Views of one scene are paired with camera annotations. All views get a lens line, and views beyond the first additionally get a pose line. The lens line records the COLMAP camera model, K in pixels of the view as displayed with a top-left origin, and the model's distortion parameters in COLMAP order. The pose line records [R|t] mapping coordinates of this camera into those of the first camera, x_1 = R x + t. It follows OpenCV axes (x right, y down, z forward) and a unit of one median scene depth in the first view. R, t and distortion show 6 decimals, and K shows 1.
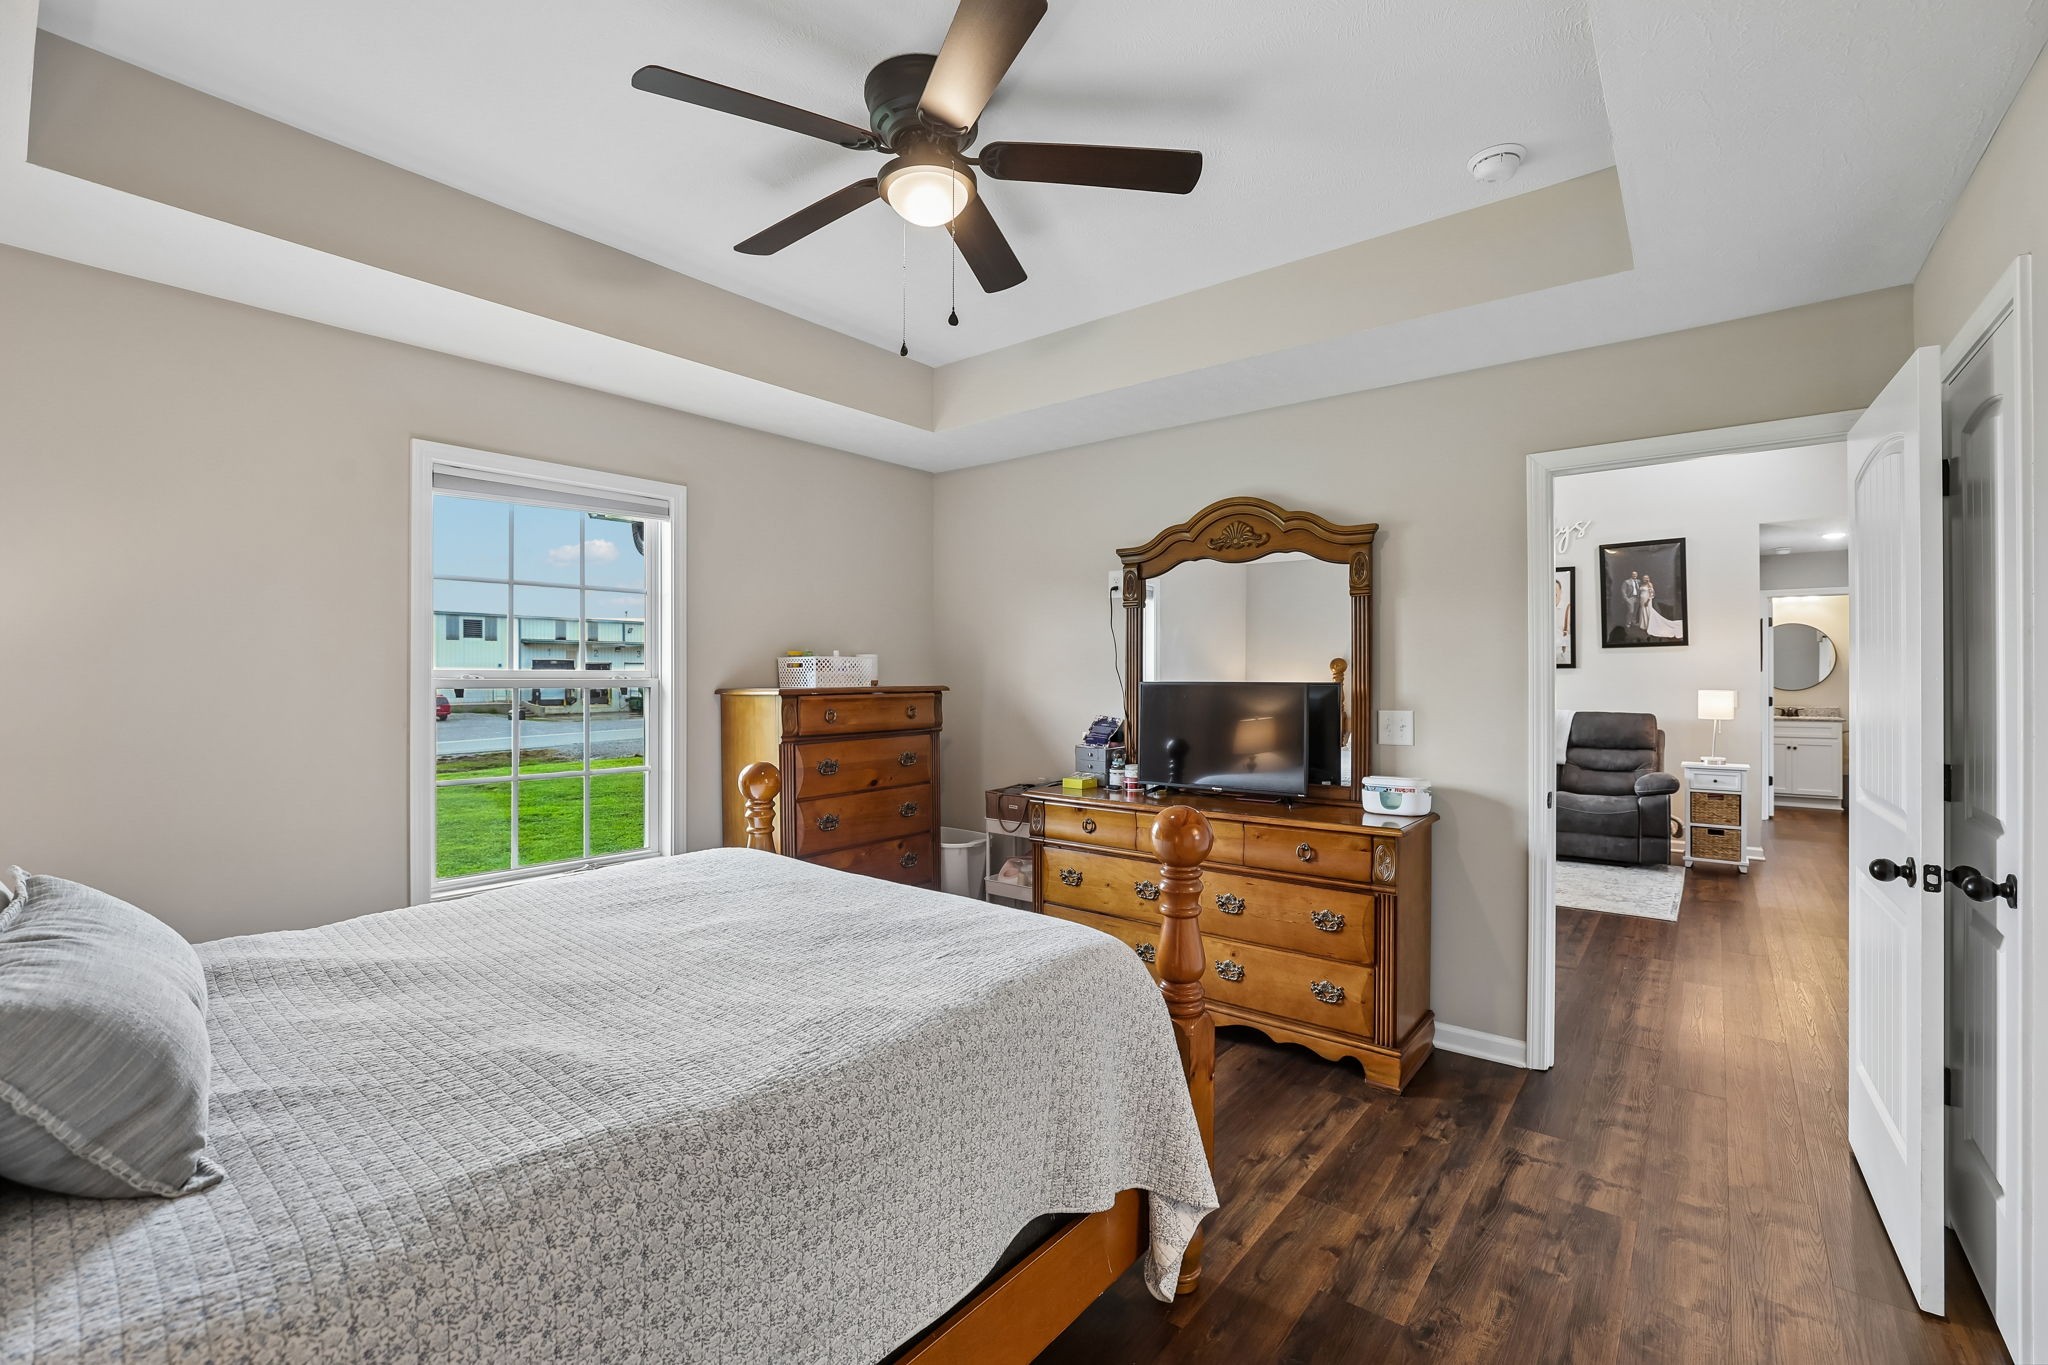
lens RADIAL K [[876.3, 0, 1017.1], [0, 876.3, 675.1], [0, 0, 1]] dist [-0.047696, 0.017150]
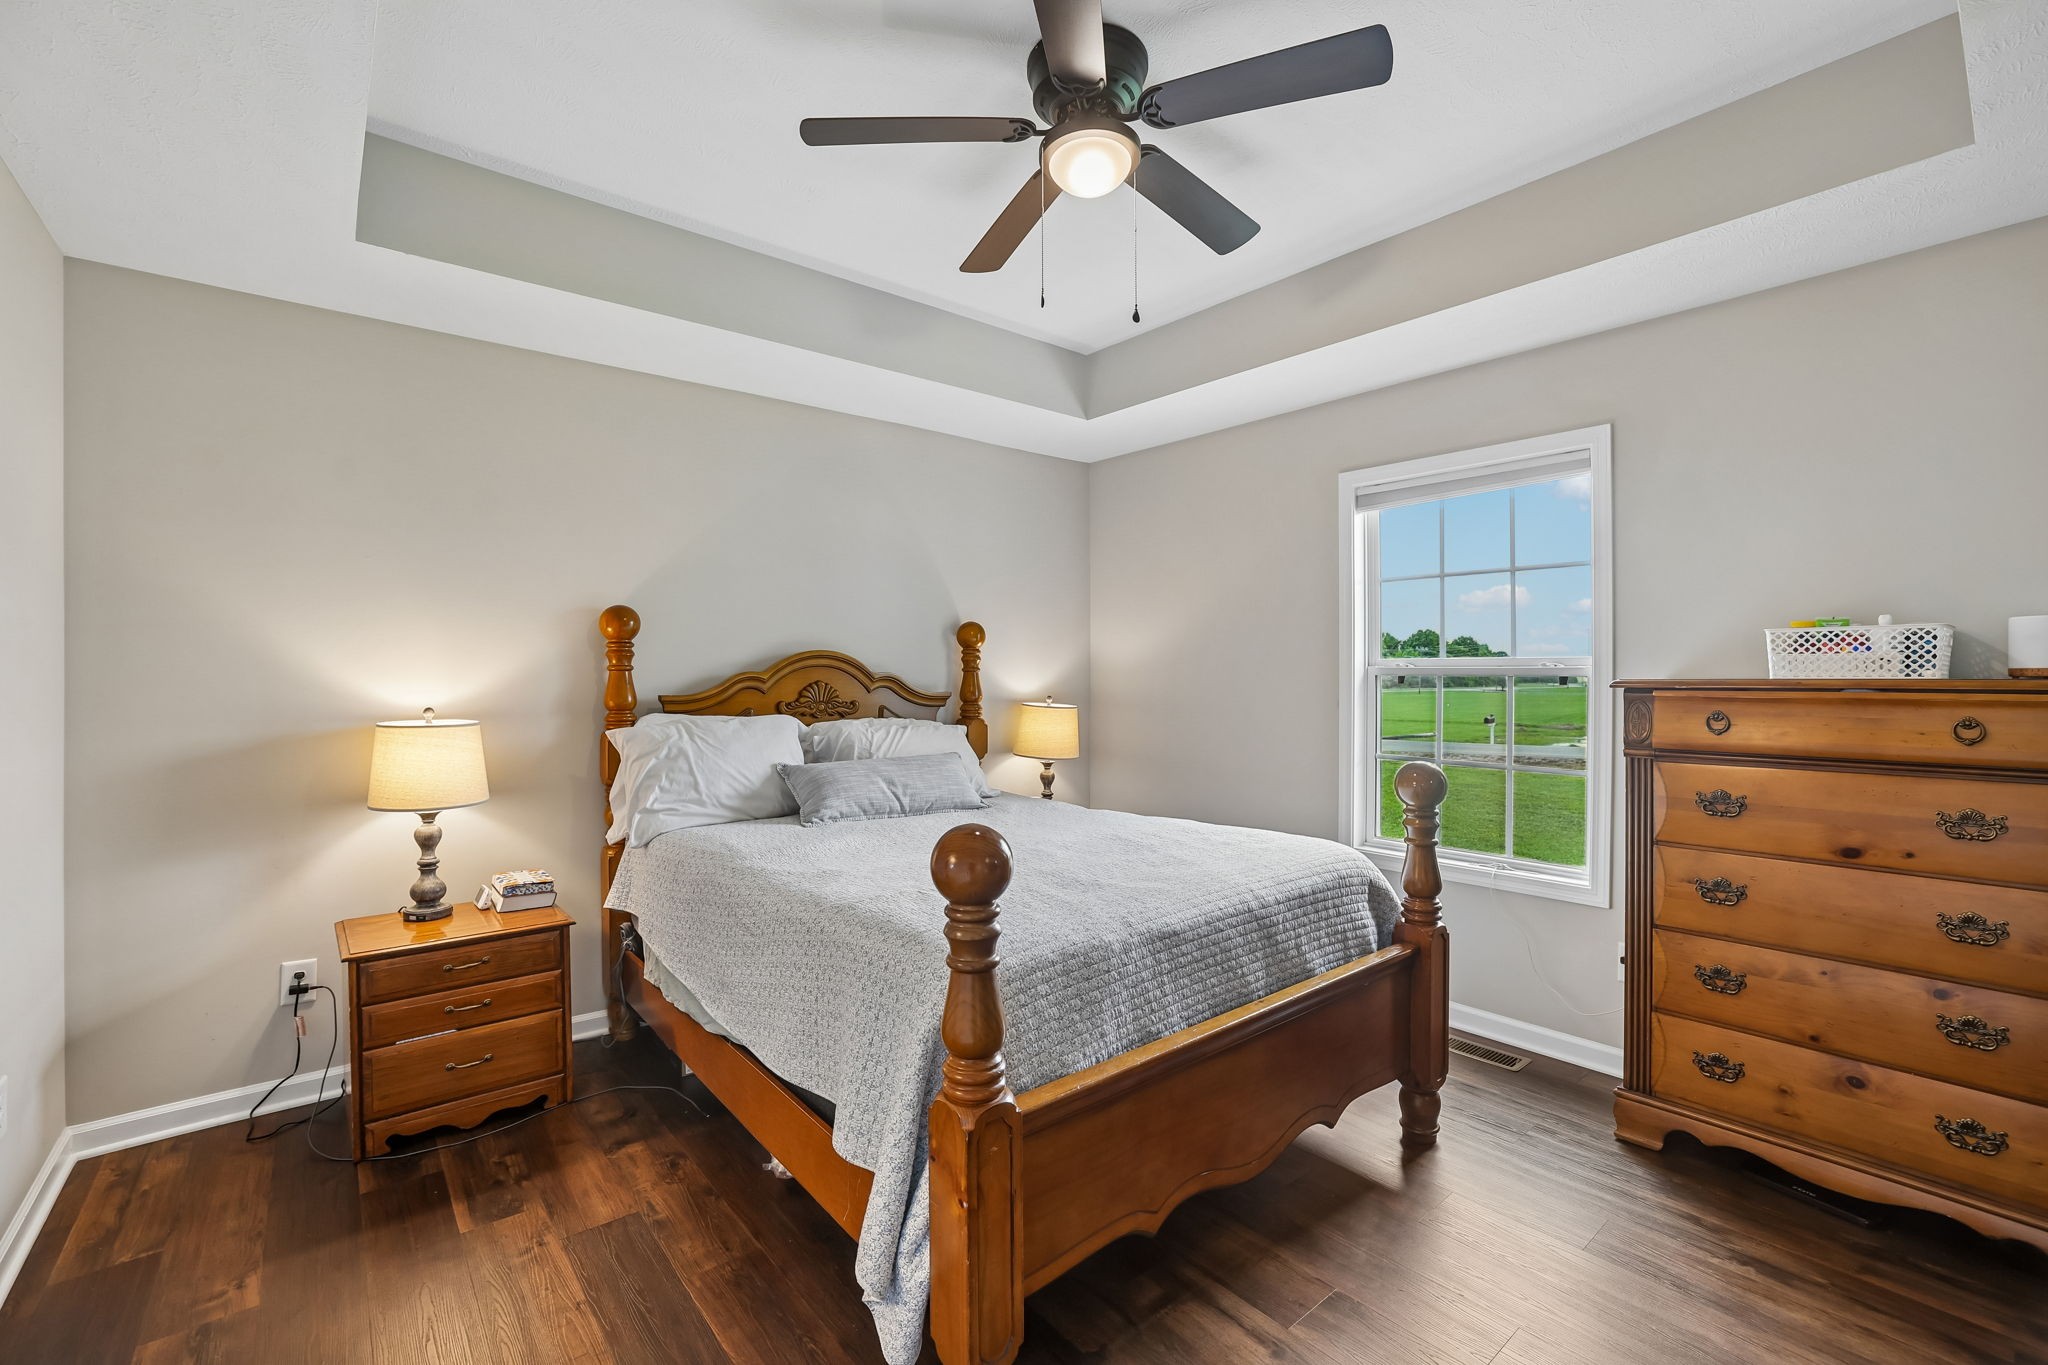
lens RADIAL K [[879.2, 0, 1031.8], [0, 879.2, 675.0], [0, 0, 1]] dist [-0.047893, 0.017427]
pose [[-0.188773, 0.002485, -0.982018, 0.277089], [0.000898, 0.999997, 0.002358, 0.005628], [0.982020, -0.000437, -0.188775, 0.356178]]
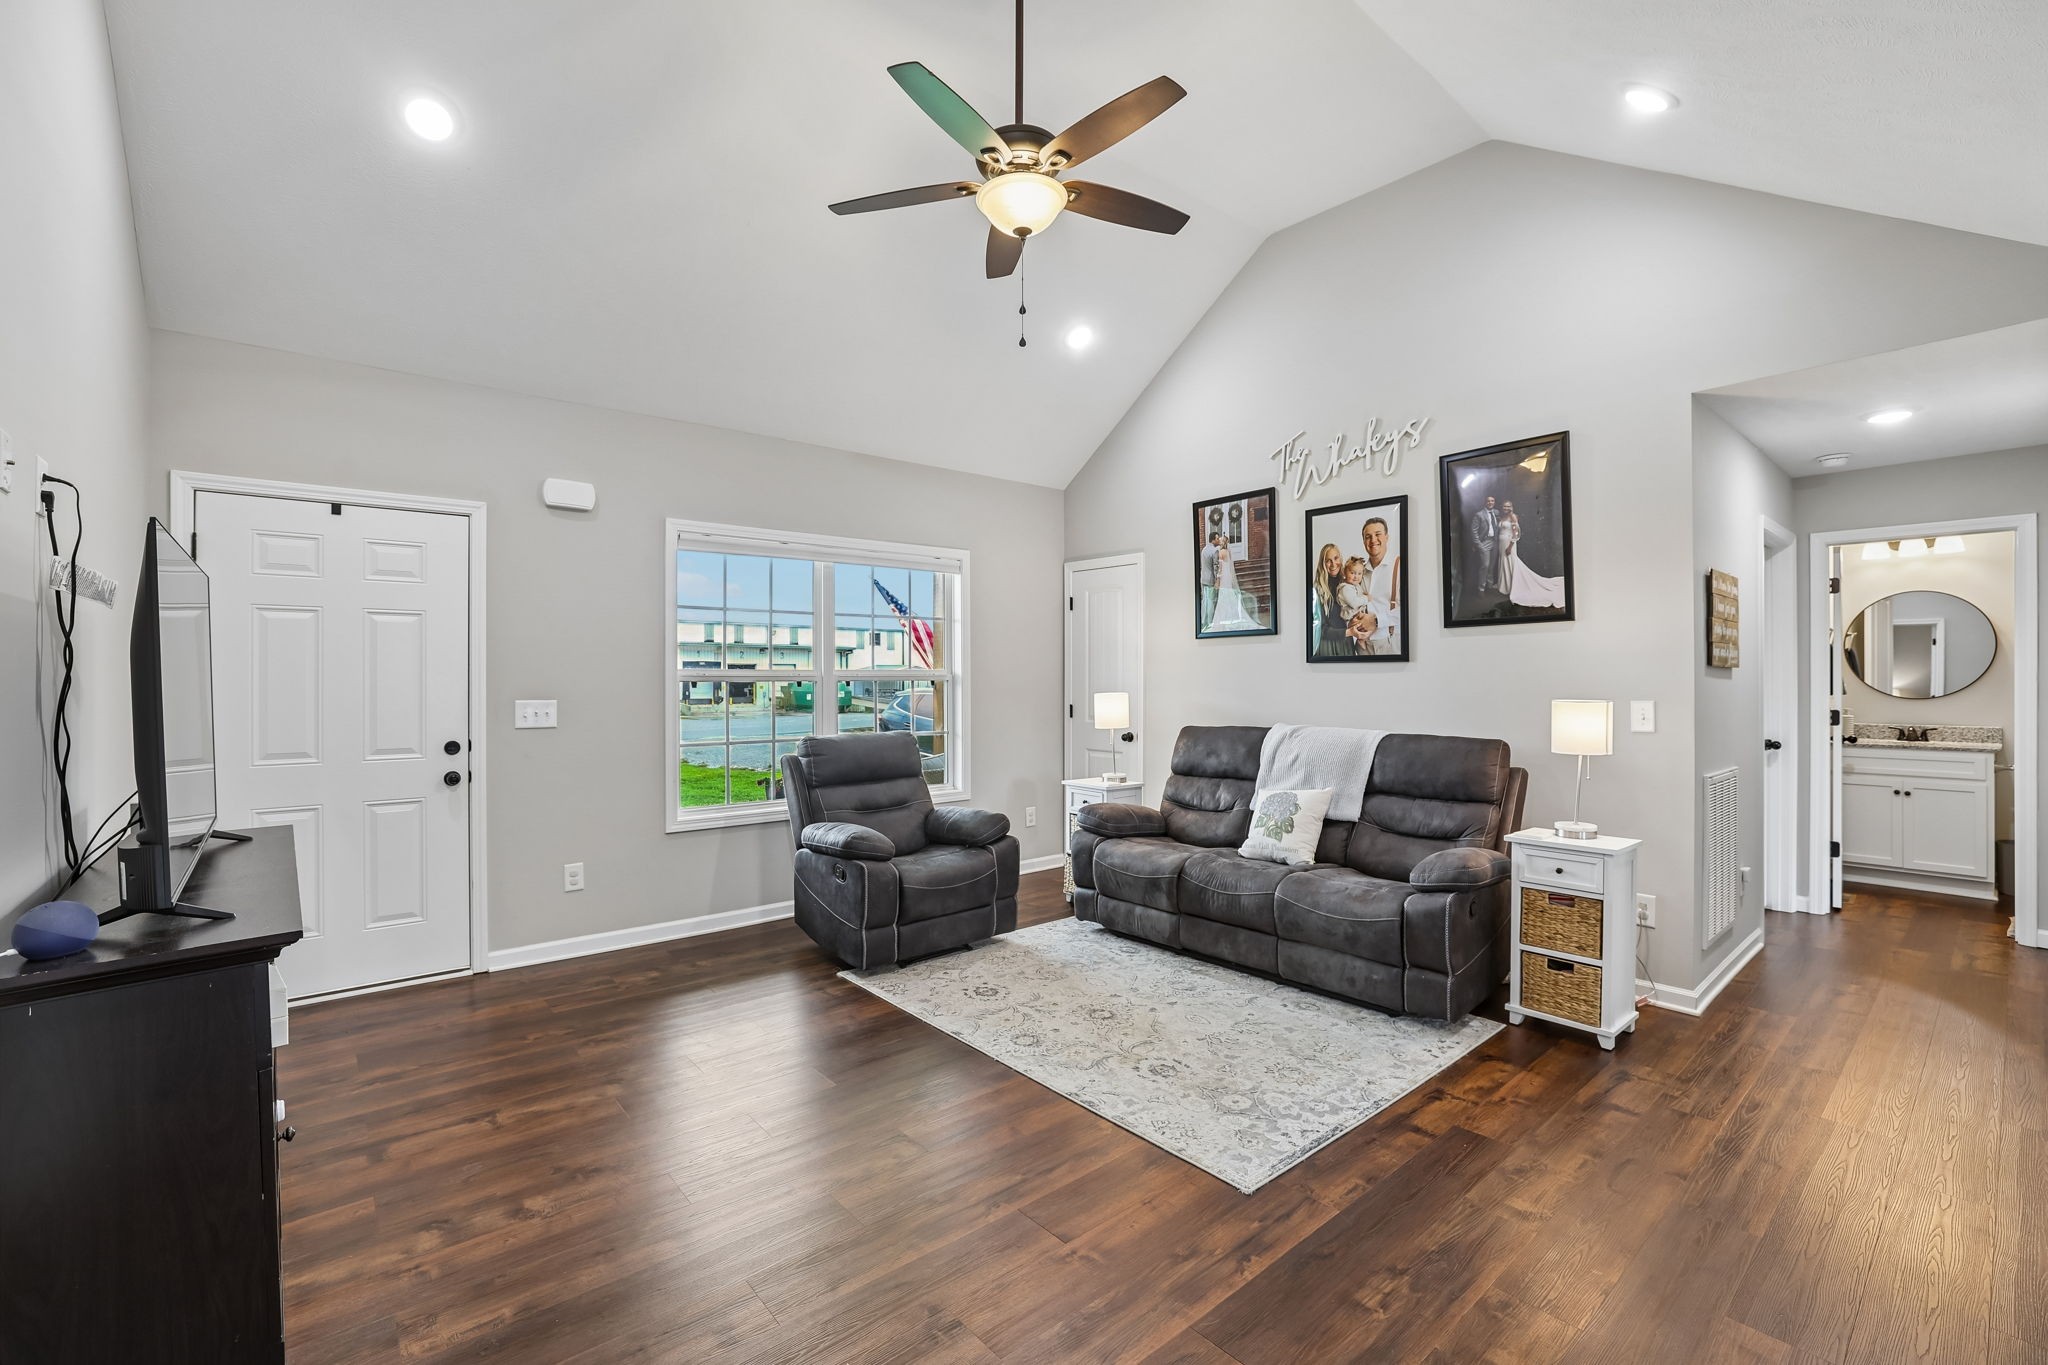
lens RADIAL K [[879.2, 0, 1031.8], [0, 879.2, 675.0], [0, 0, 1]] dist [-0.047893, 0.017427]
pose [[0.982353, 0.000142, -0.187036, 0.534282], [-0.000386, 0.999999, -0.001267, 0.002364], [0.187035, 0.001316, 0.982352, 0.367069]]
